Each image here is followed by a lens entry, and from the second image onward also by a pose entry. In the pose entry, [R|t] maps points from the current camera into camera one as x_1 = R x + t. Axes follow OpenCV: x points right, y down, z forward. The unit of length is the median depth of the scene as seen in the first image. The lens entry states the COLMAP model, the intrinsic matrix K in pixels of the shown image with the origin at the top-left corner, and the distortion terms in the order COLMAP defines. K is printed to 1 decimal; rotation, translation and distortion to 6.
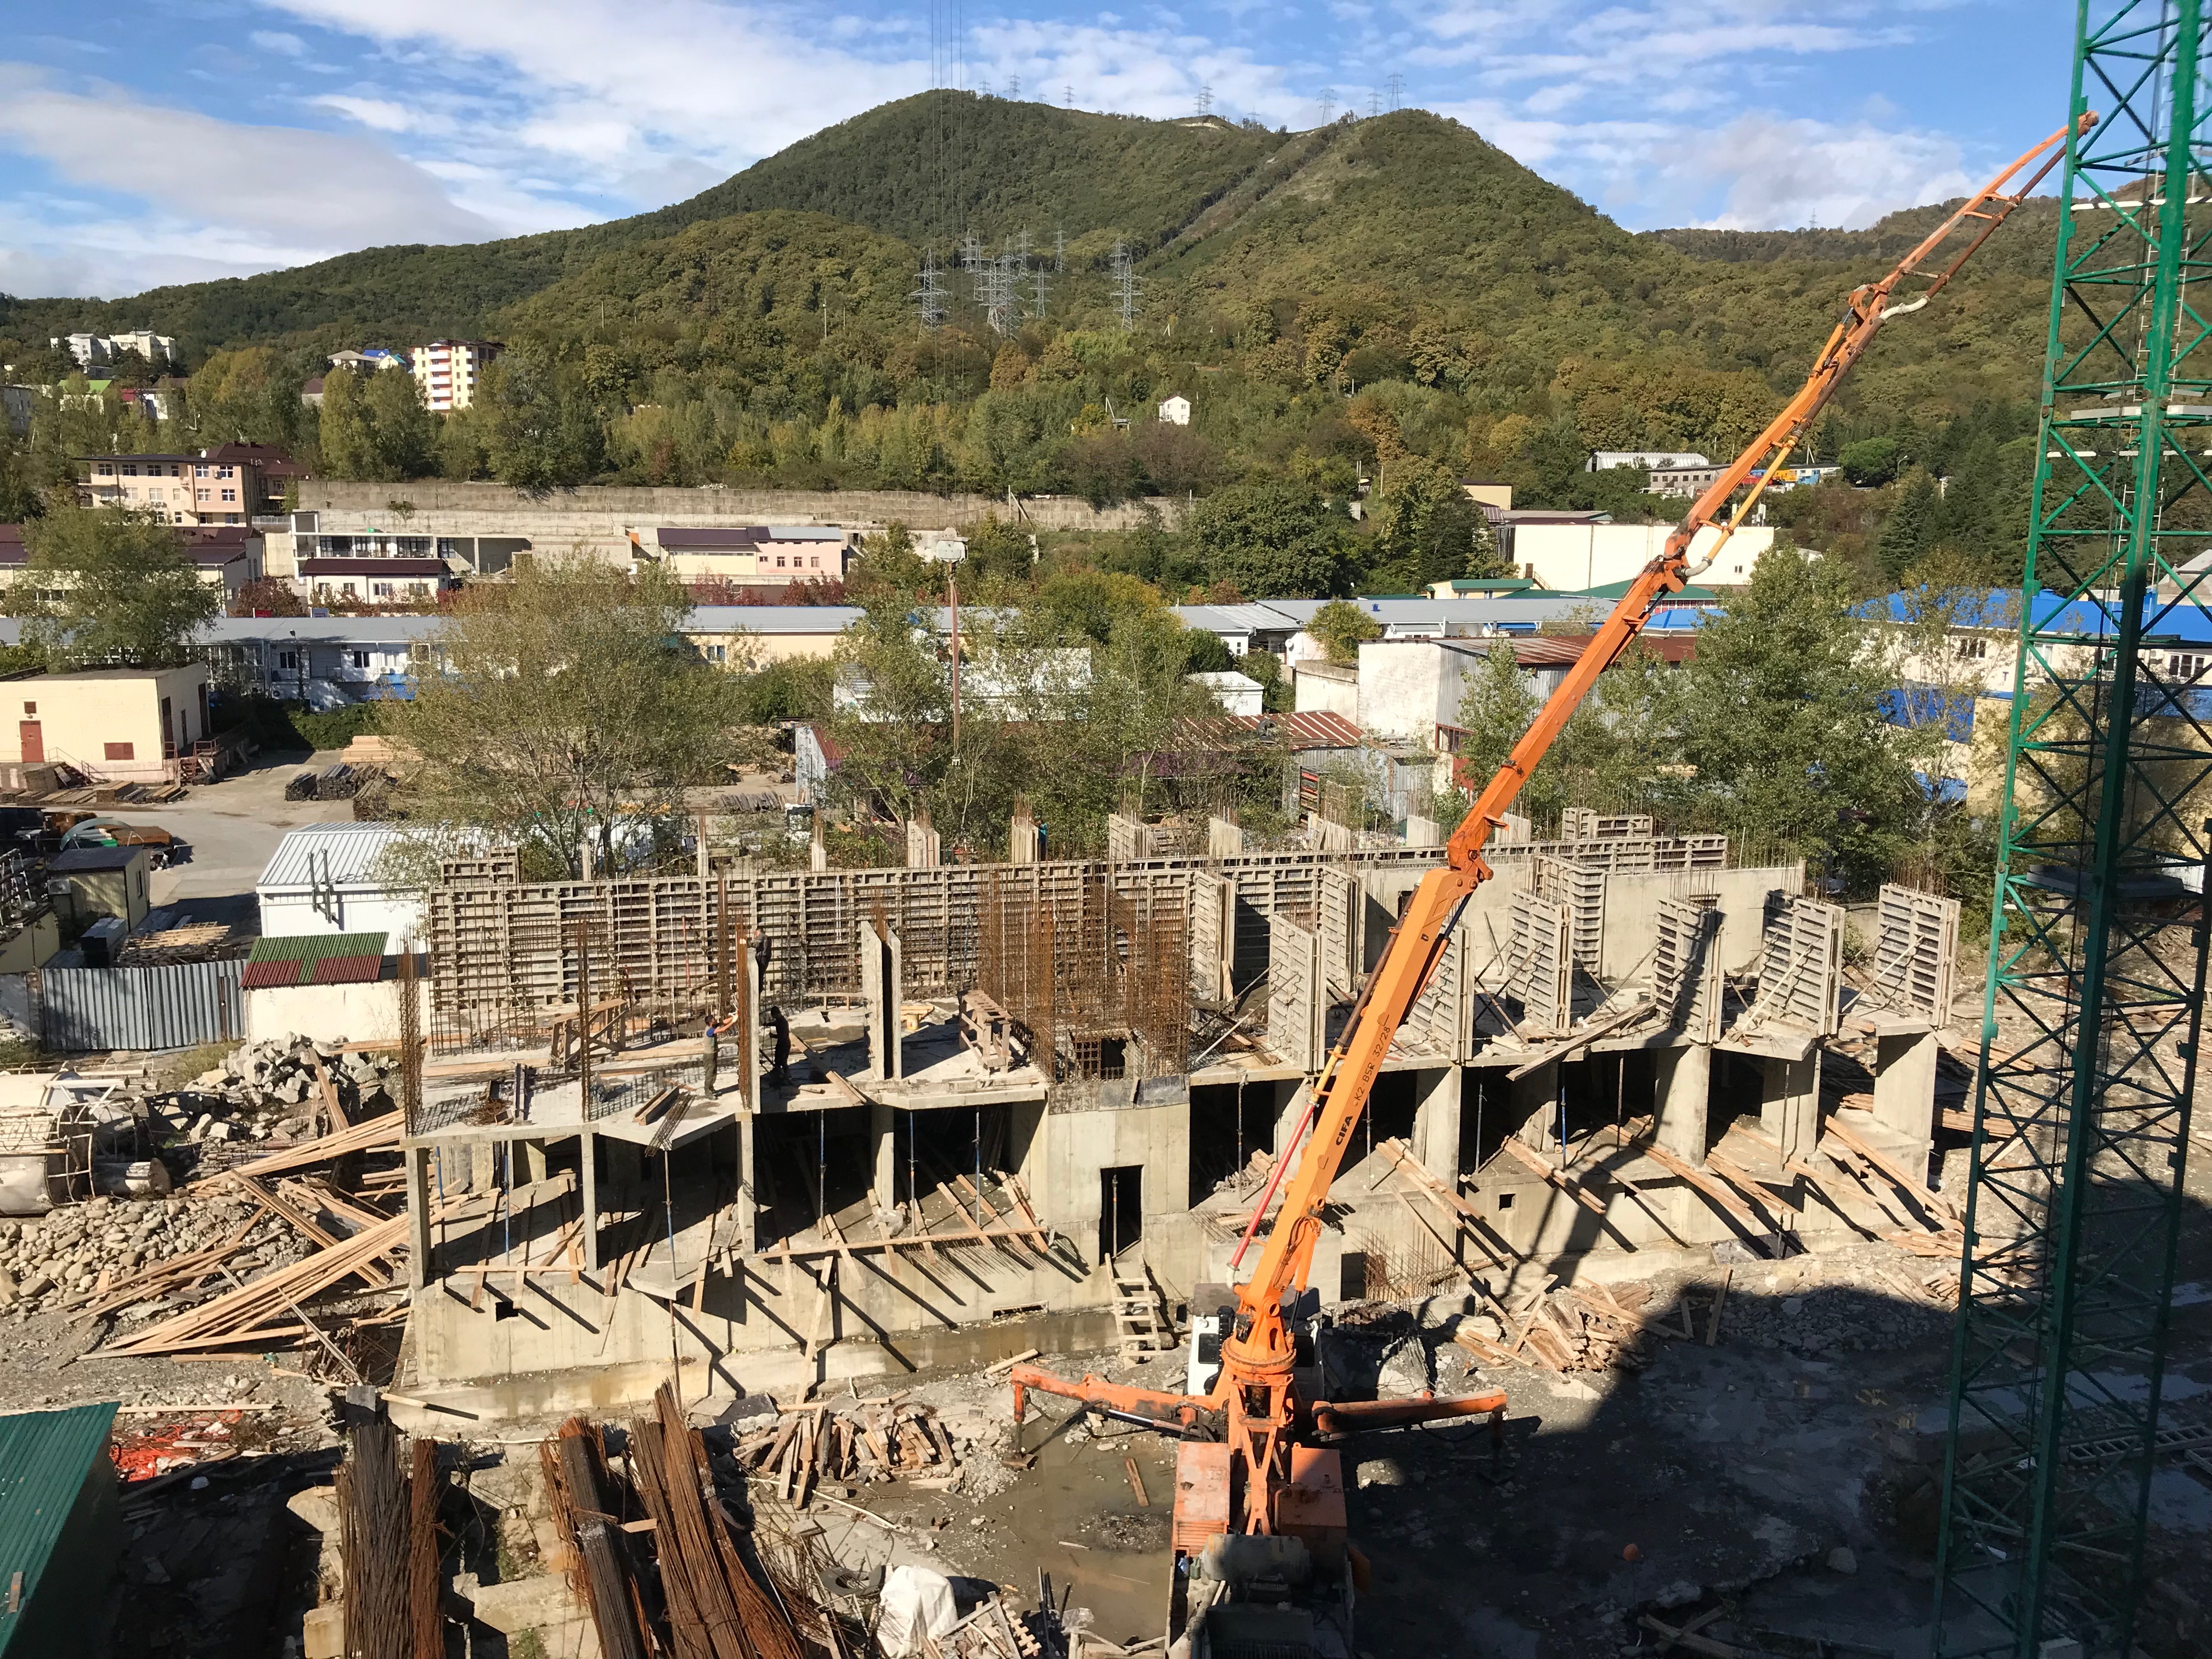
lens RADIAL K [[1795.3, 0, 1106.0], [0, 1795.3, 829.5], [0, 0, 1]] dist [-0.009844, 0.002874]
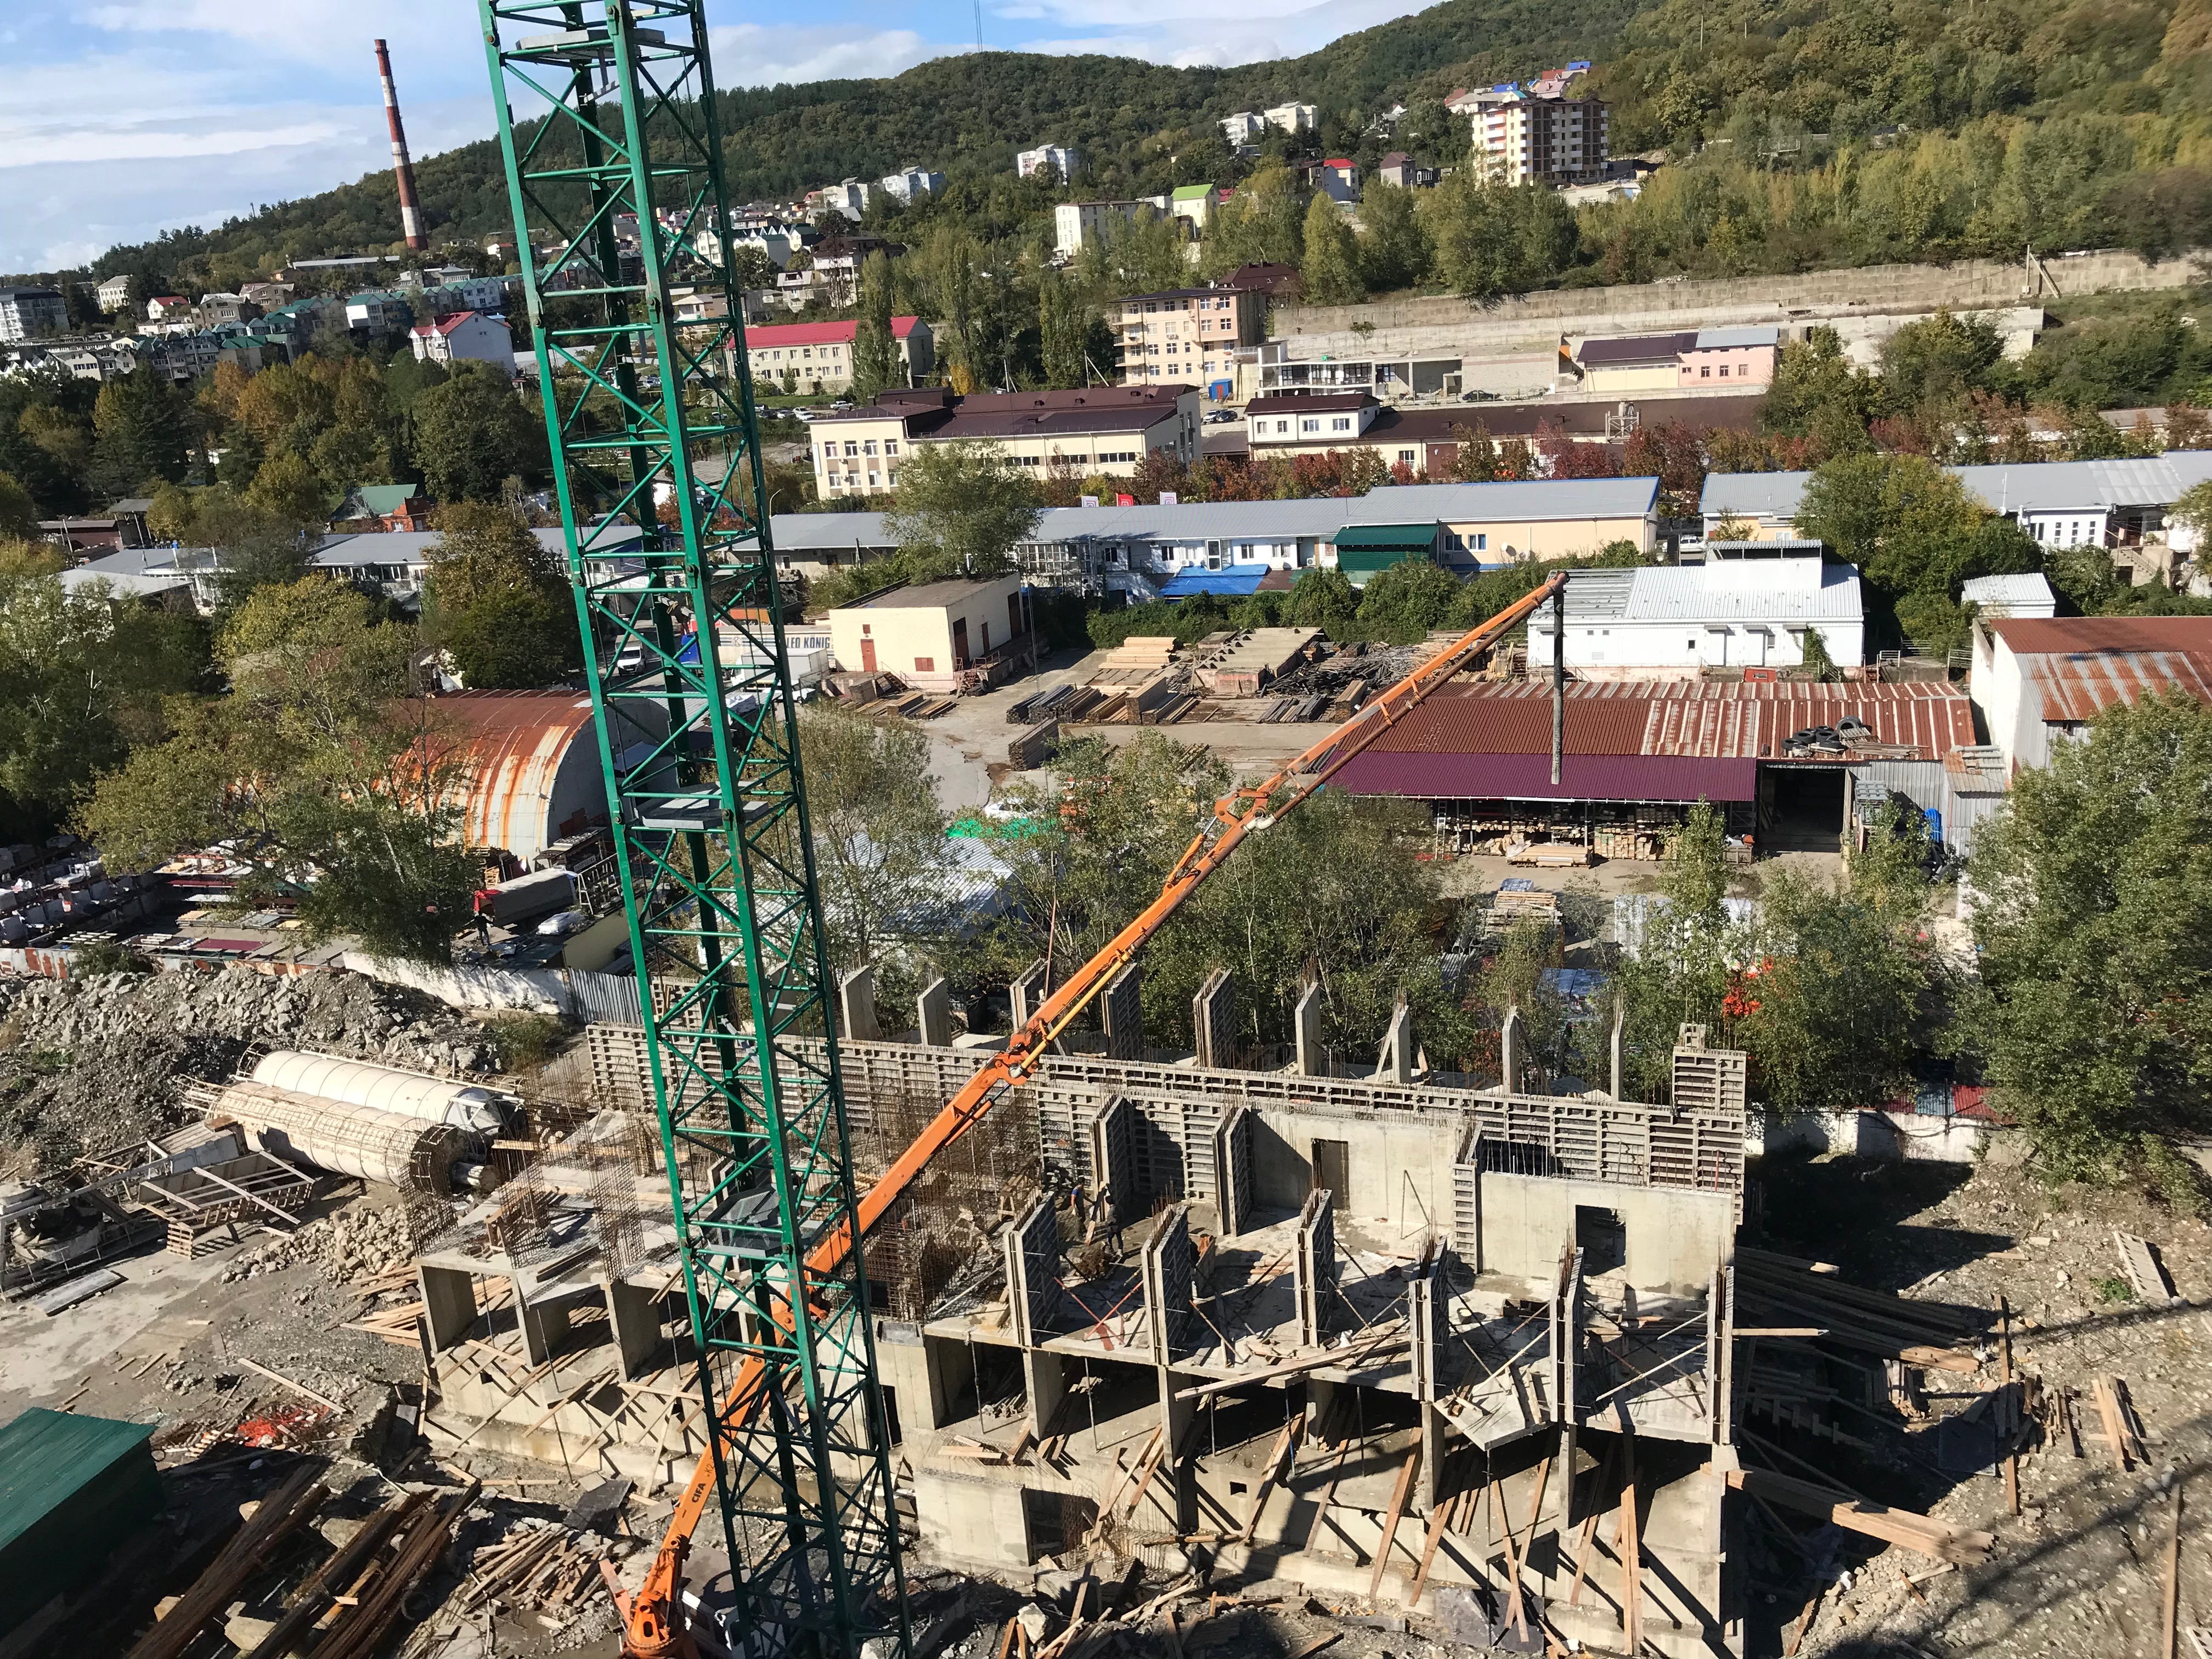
lens RADIAL K [[1811.0, 0, 1106.0], [0, 1811.0, 829.5], [0, 0, 1]] dist [-0.037854, -0.005666]
pose [[0.806466, 0.101447, -0.582513, 0.139595], [-0.005009, 0.986309, 0.164834, -0.066201], [0.591260, -0.130015, 0.795932, 0.030014]]
